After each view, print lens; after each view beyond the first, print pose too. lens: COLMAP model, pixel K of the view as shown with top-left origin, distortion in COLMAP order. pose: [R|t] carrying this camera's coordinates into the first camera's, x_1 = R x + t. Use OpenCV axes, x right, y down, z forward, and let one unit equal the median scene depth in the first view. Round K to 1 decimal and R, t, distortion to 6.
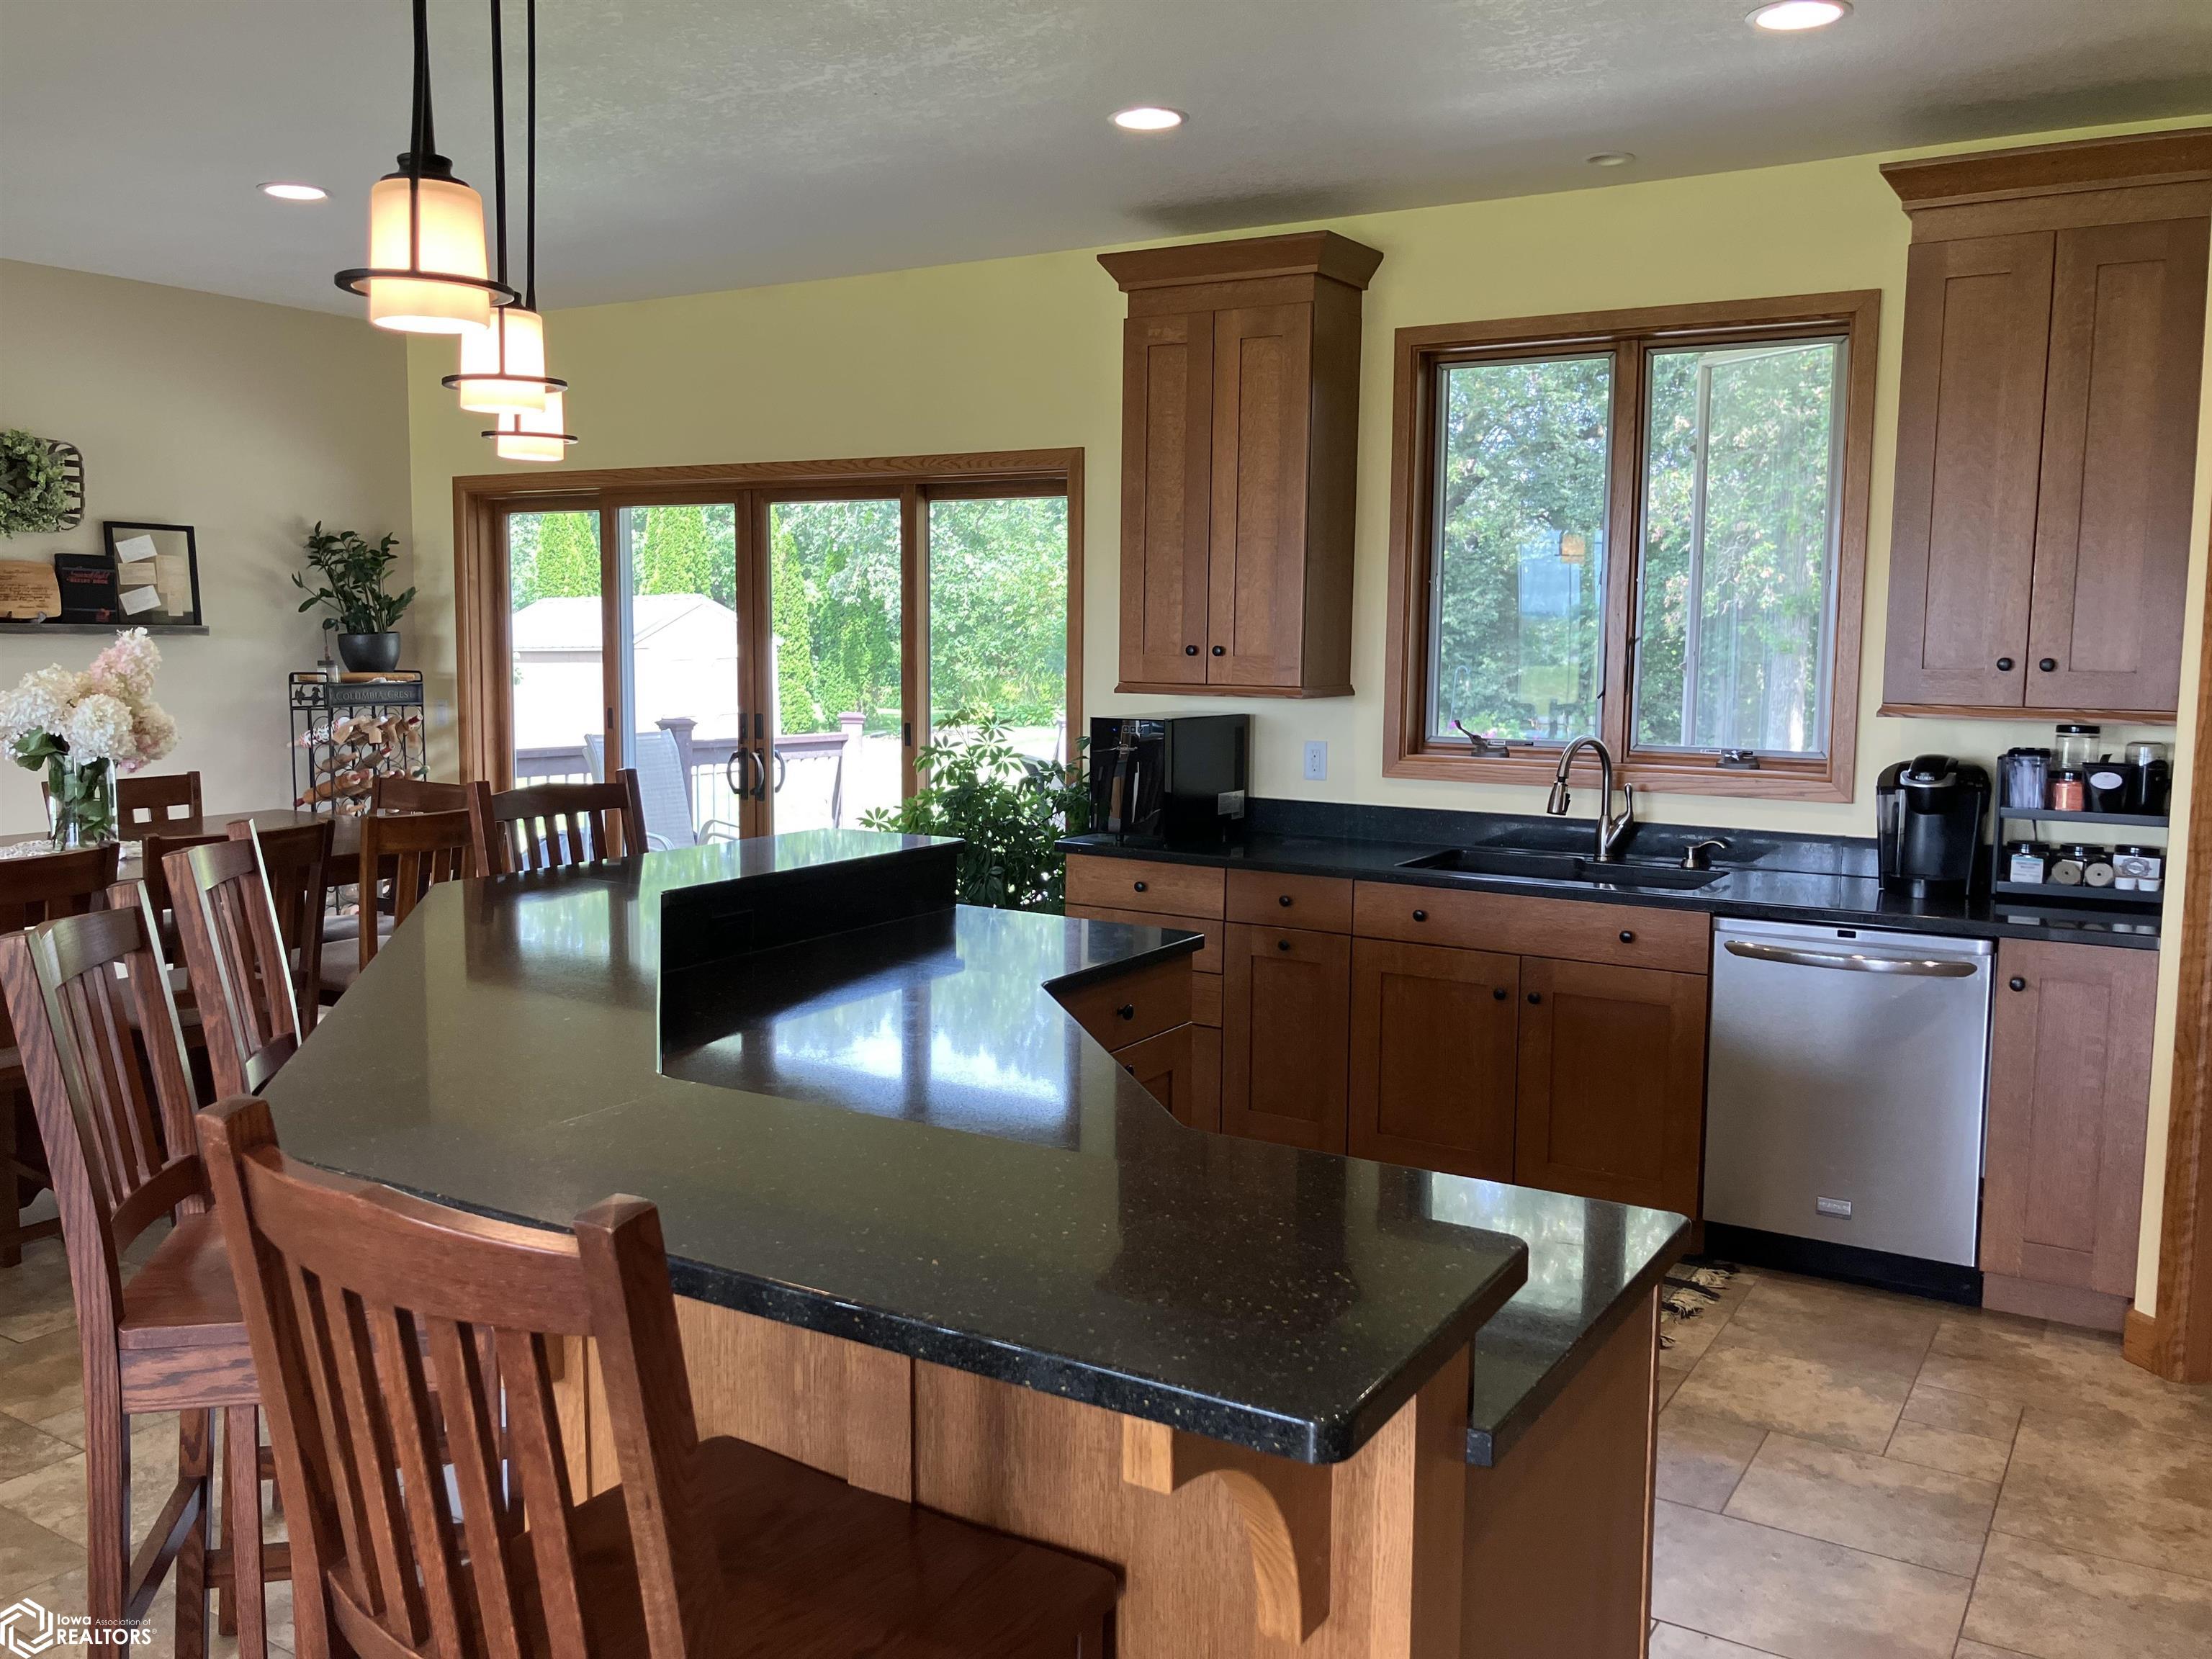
lens RADIAL K [[1818.6, 0, 1106.0], [0, 1818.6, 829.5], [0, 0, 1]] dist [0.001247, -0.001587]
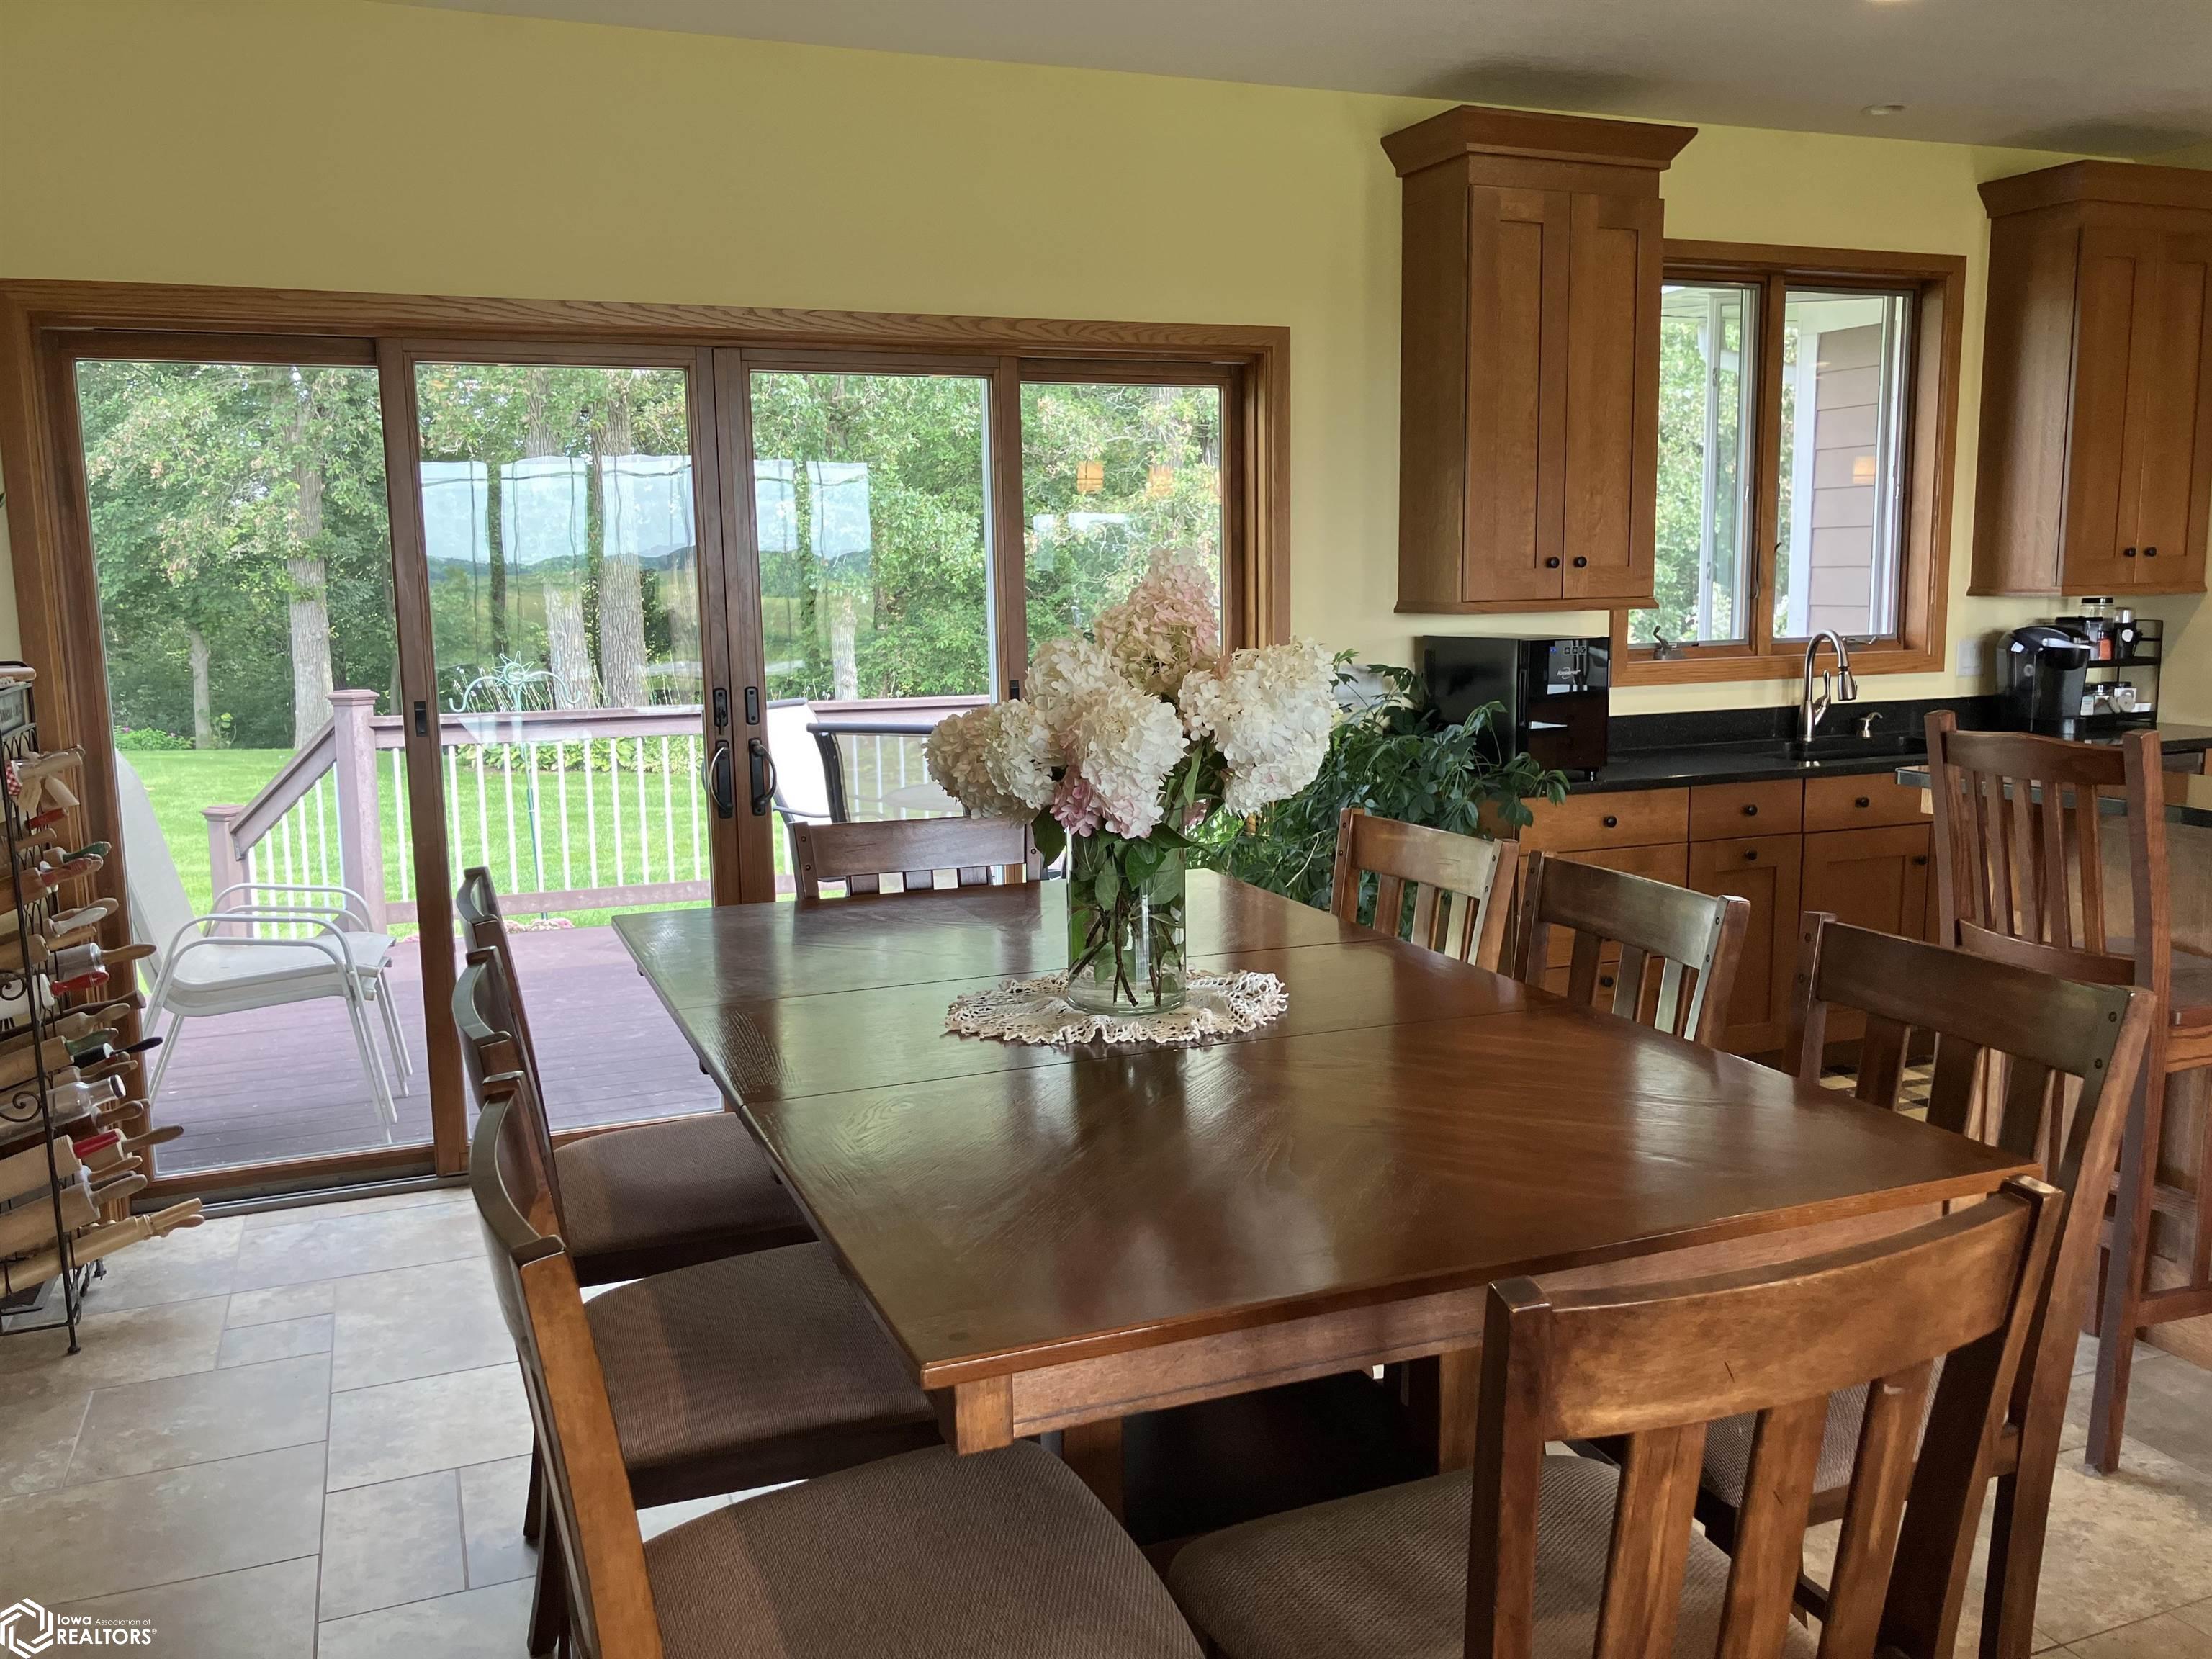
lens RADIAL K [[1818.6, 0, 1106.0], [0, 1818.6, 829.5], [0, 0, 1]] dist [0.001247, -0.001587]
pose [[0.594856, -0.135292, 0.792365, -0.856261], [0.113273, 0.990007, 0.084000, -0.069926], [-0.795812, 0.039786, 0.604236, 0.648242]]
